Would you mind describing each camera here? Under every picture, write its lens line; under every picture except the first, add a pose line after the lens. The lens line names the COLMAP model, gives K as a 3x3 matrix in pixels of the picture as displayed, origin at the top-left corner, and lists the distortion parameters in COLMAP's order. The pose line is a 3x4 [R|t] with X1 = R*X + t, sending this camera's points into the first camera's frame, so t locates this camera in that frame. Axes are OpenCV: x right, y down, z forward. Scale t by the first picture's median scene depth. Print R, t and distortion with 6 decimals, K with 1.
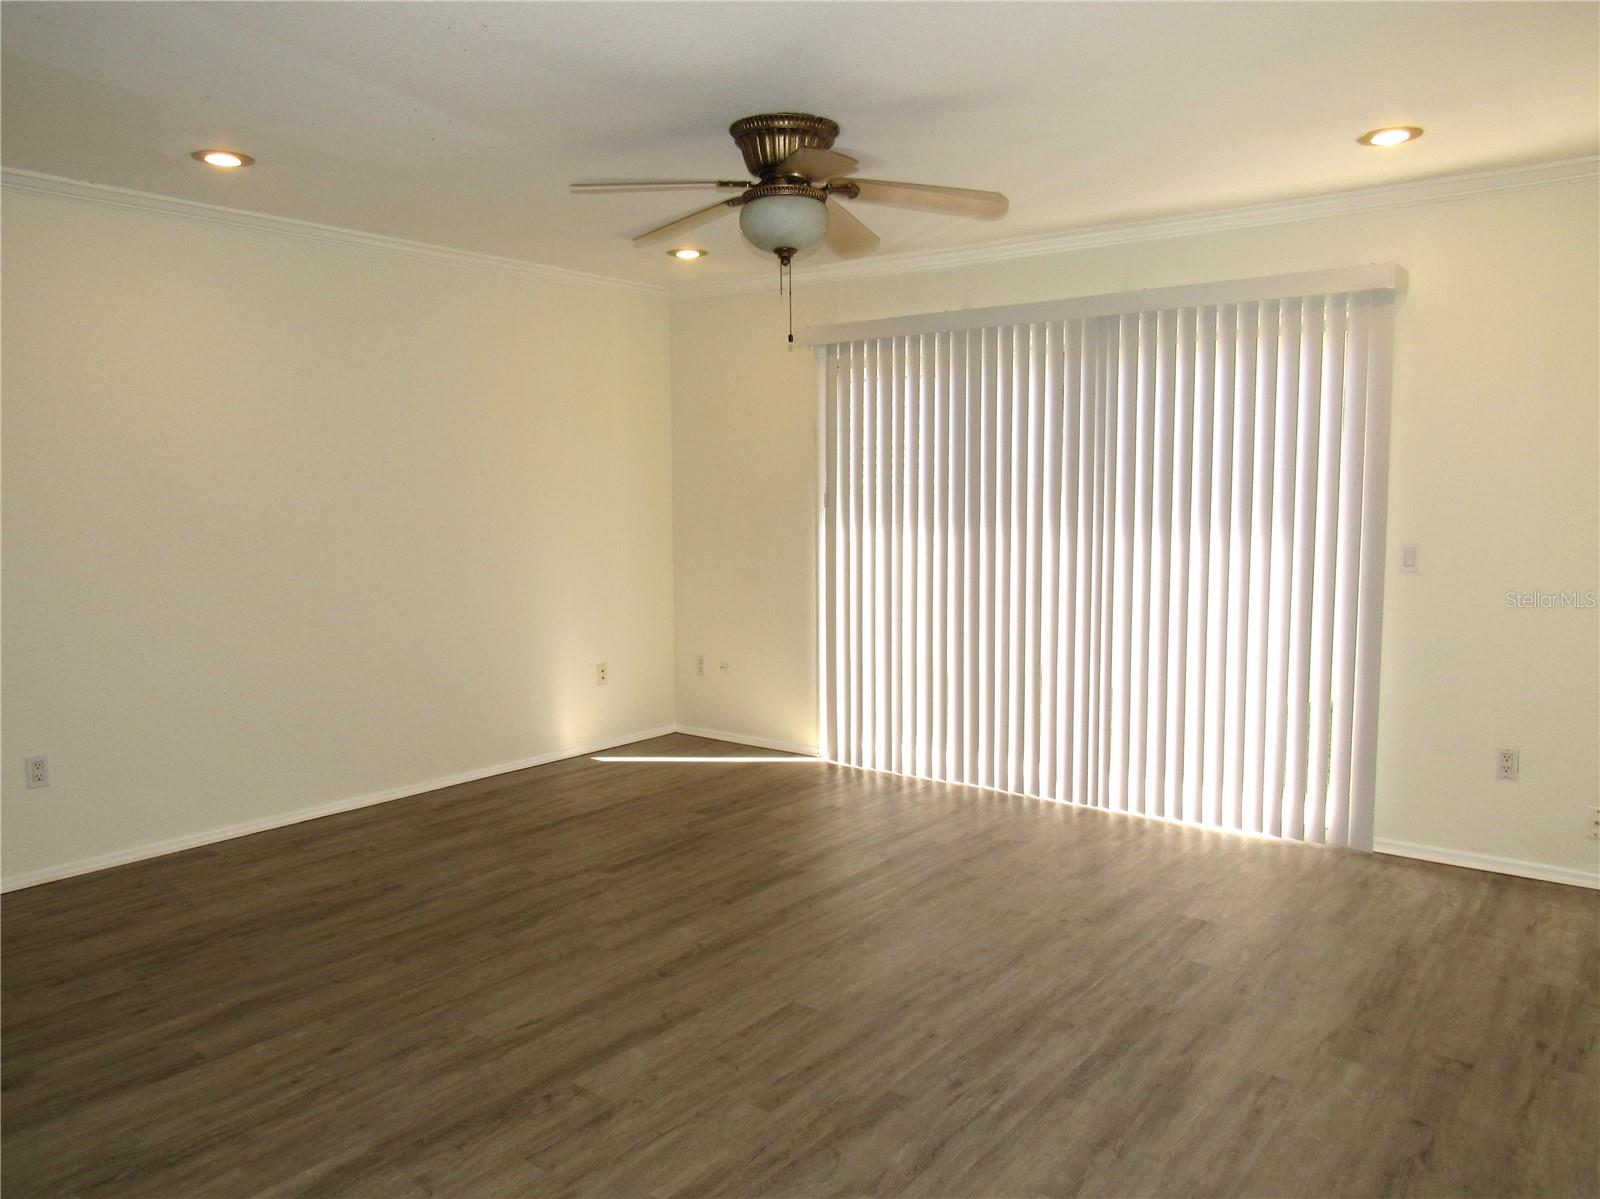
lens RADIAL K [[1167.4, 0, 799.3], [0, 1167.4, 608.8], [0, 0, 1]] dist [-0.028416, 0.004223]
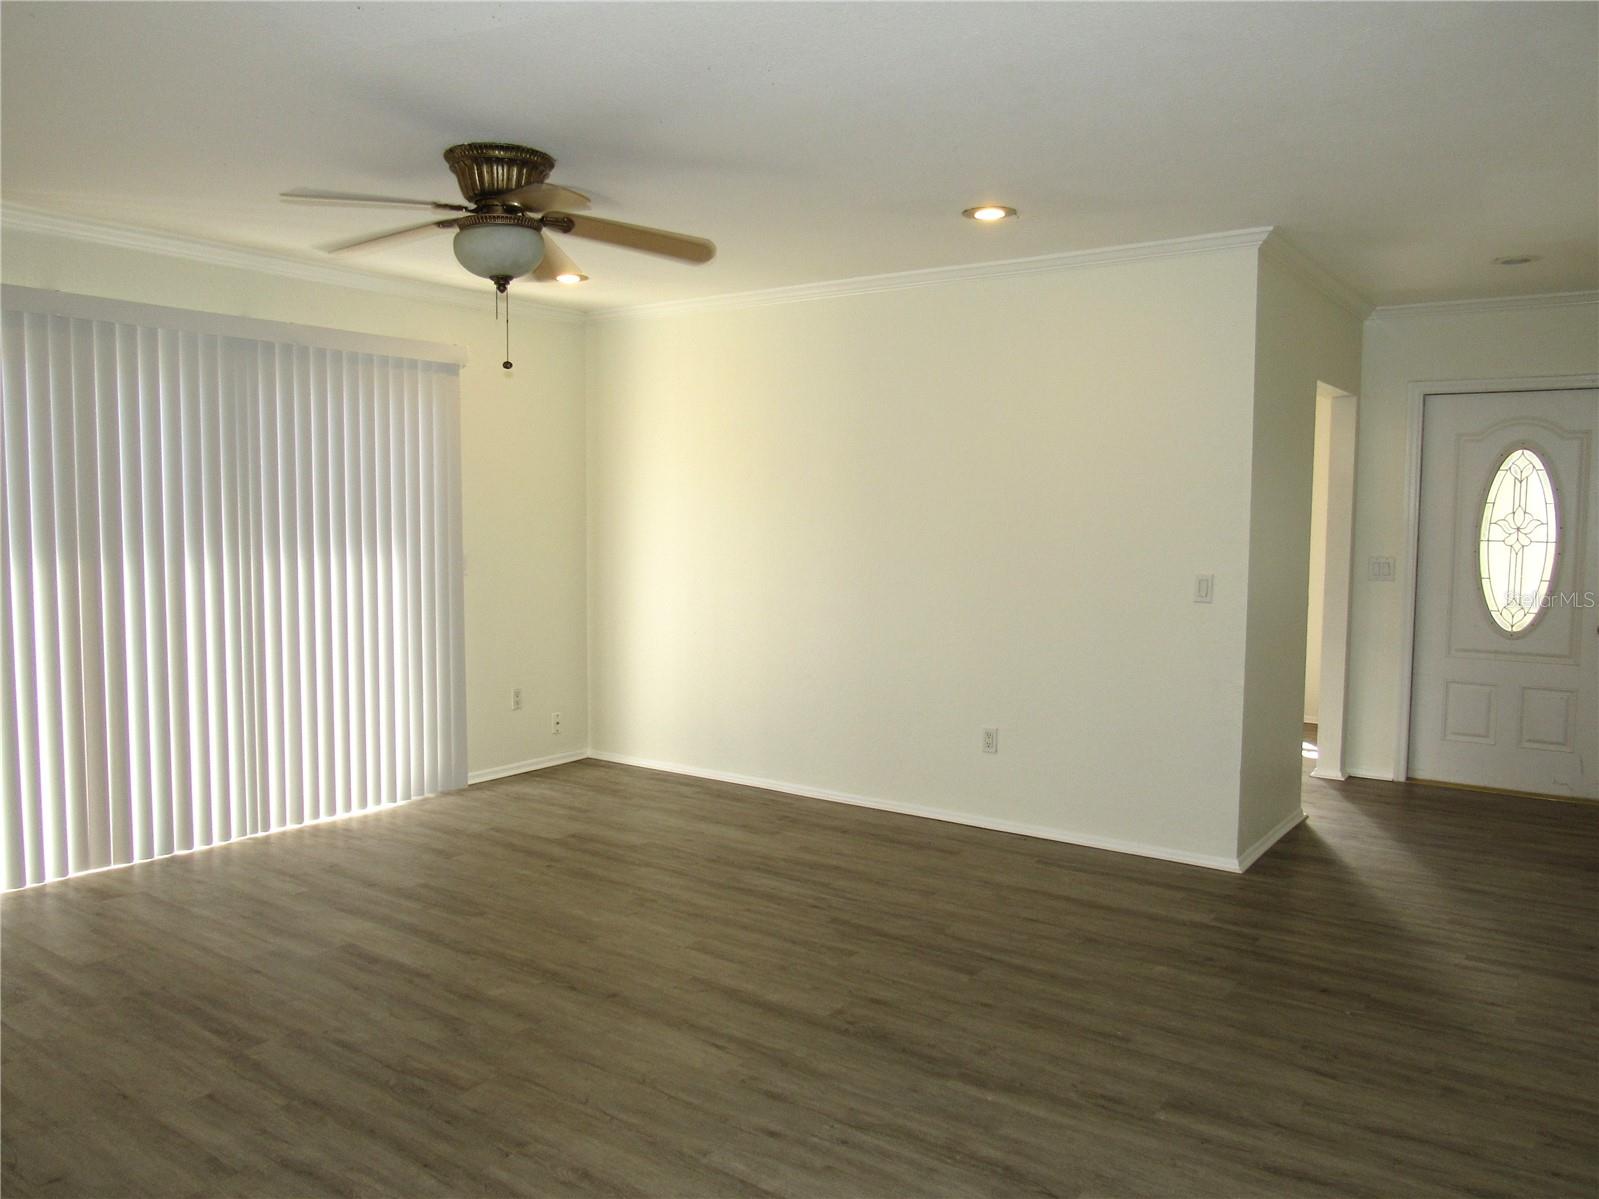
lens RADIAL K [[1184.3, 0, 799.5], [0, 1184.3, 599.5], [0, 0, 1]] dist [-0.028766, -0.000438]
pose [[-0.046302, -0.069090, 0.996535, -1.069788], [0.096322, 0.992648, 0.073296, -0.080159], [-0.994273, 0.099382, -0.039306, 0.812609]]
